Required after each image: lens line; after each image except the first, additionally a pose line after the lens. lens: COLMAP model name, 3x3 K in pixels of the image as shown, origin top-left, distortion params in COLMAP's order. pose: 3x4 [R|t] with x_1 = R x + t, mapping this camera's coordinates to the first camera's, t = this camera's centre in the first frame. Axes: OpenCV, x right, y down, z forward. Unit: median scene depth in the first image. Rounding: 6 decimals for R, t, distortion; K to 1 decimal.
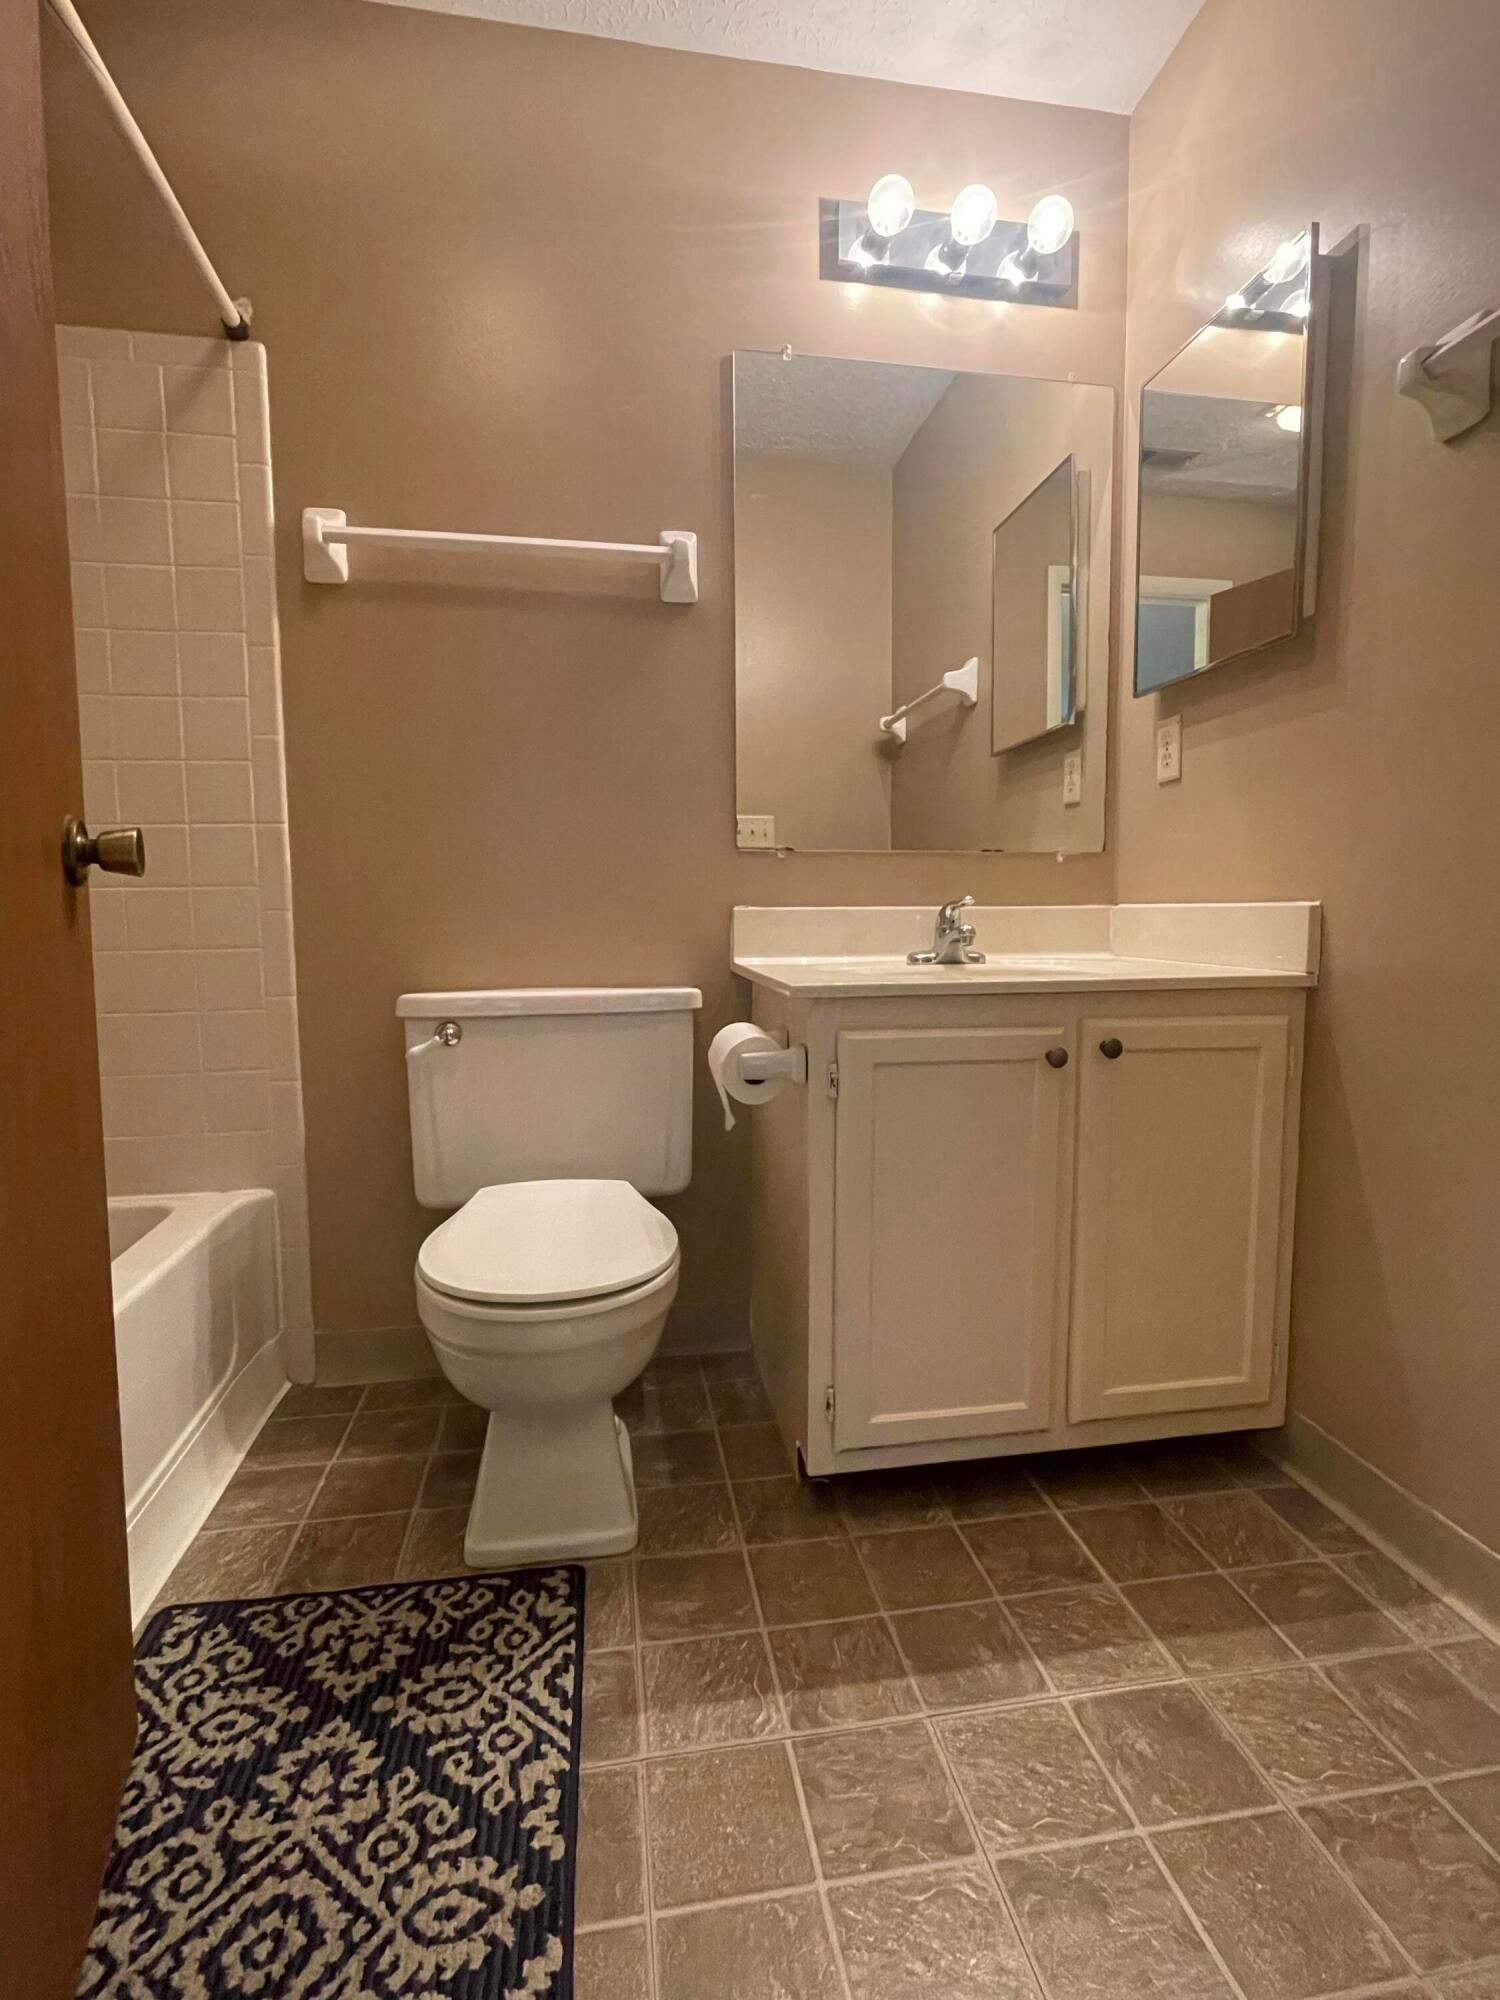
lens RADIAL K [[934.3, 0, 745.9], [0, 934.3, 996.1], [0, 0, 1]] dist [0.002383, -0.000508]
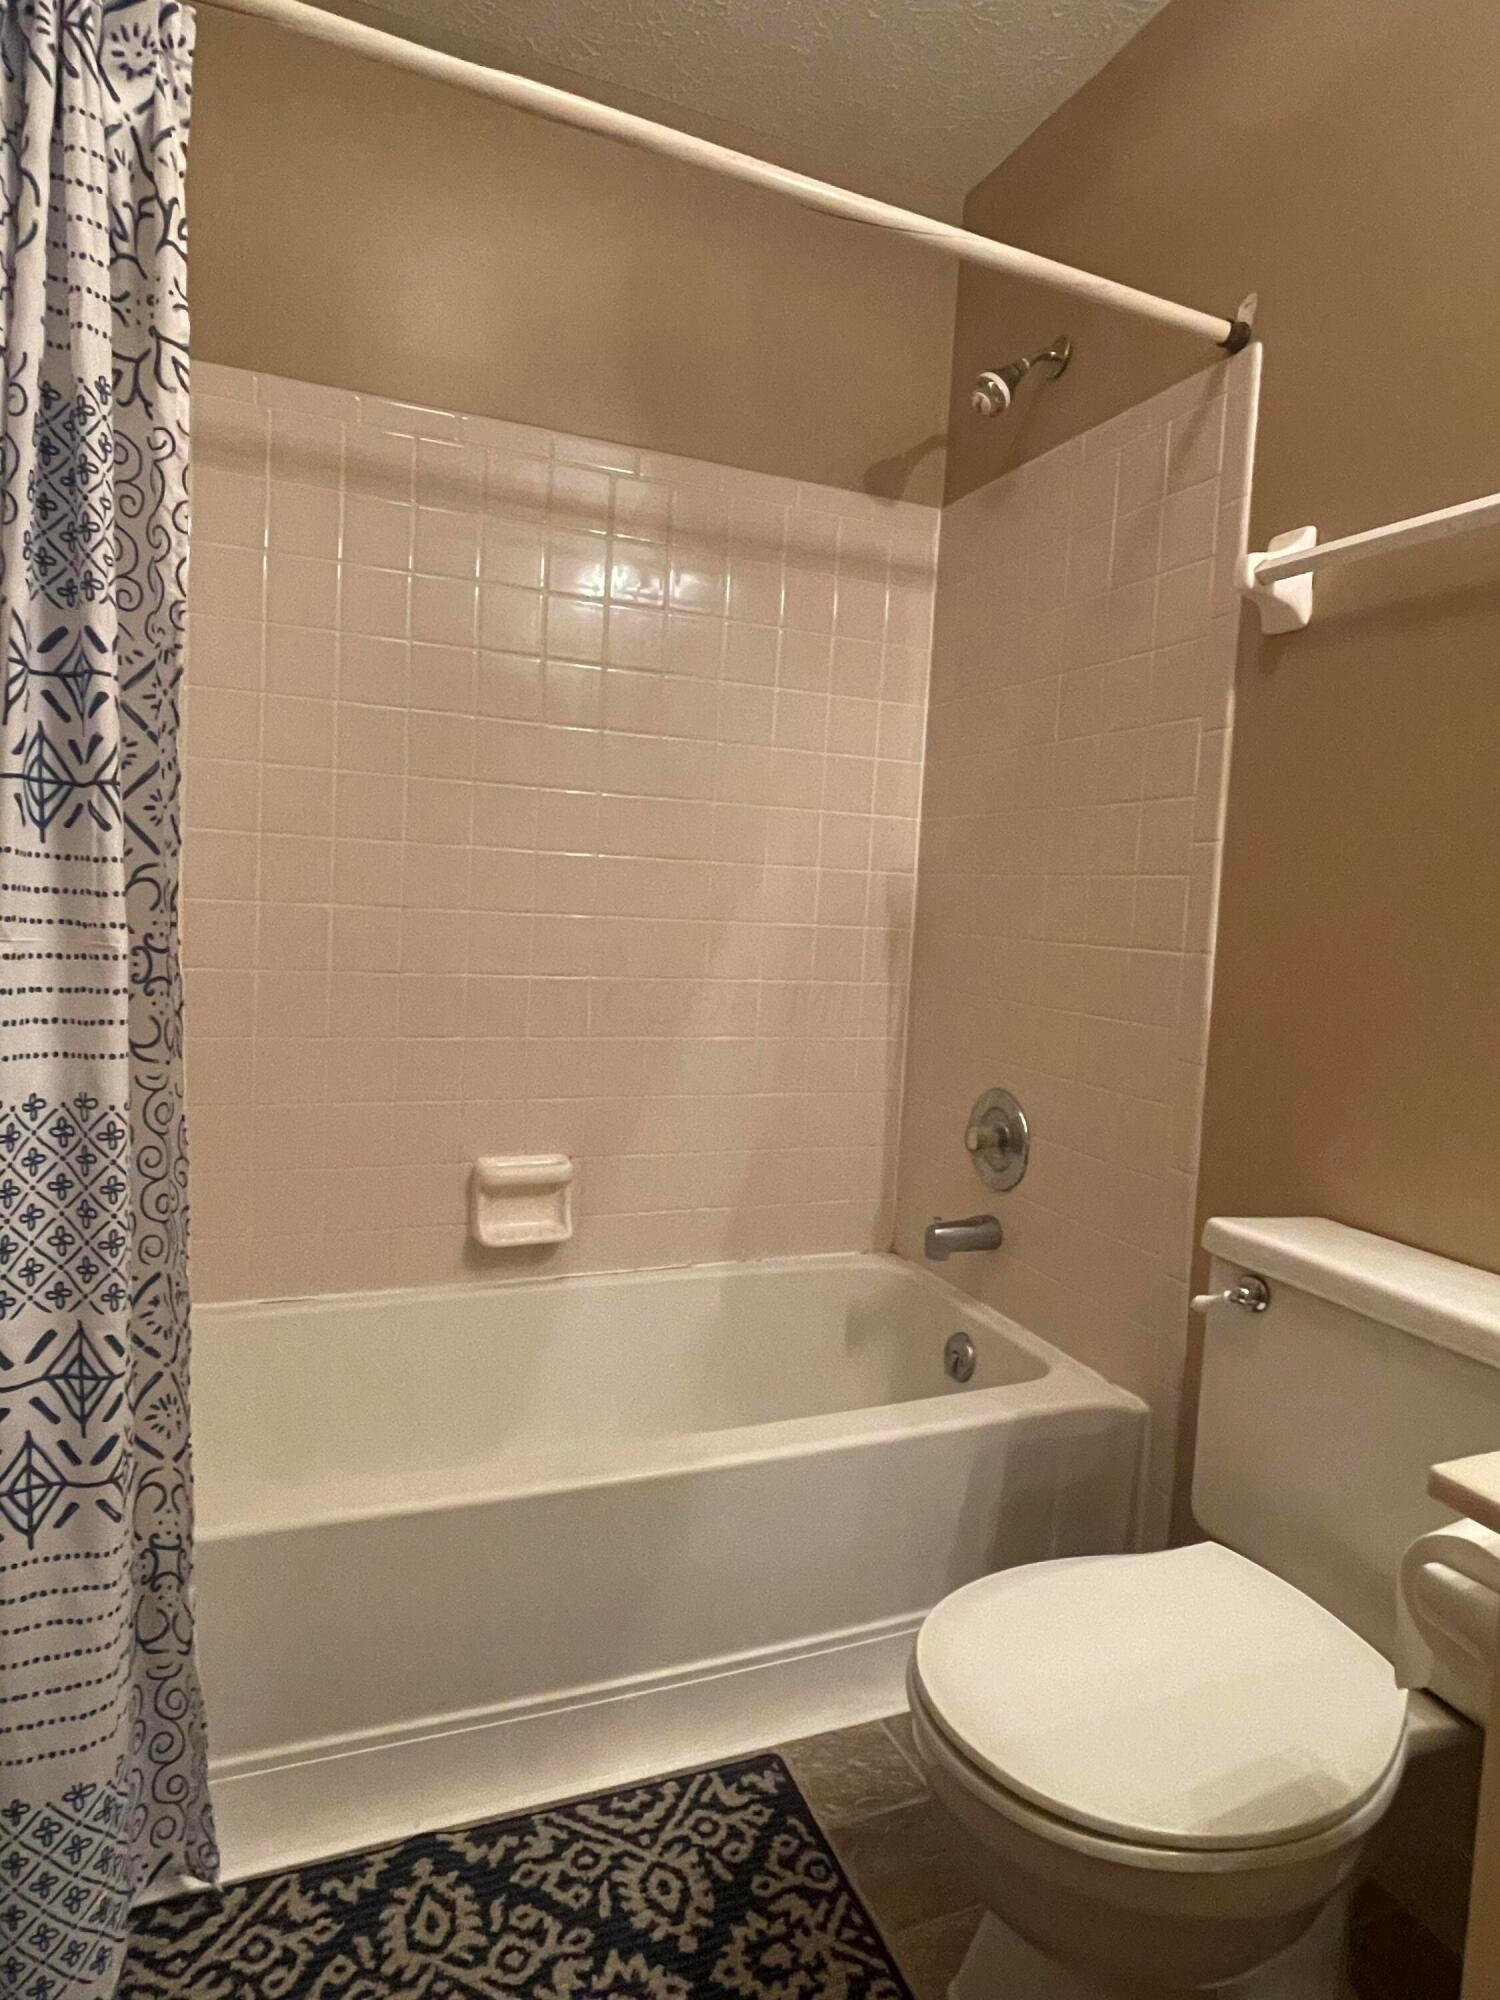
lens RADIAL K [[1174.2, 0, 750.0], [0, 1174.2, 995.5], [0, 0, 1]] dist [-0.008072, 0.000741]
pose [[0.232171, 0.102327, -0.967278, 0.515348], [-0.140404, 0.987562, 0.070773, -0.239956], [0.962488, 0.119378, 0.243650, 0.584608]]
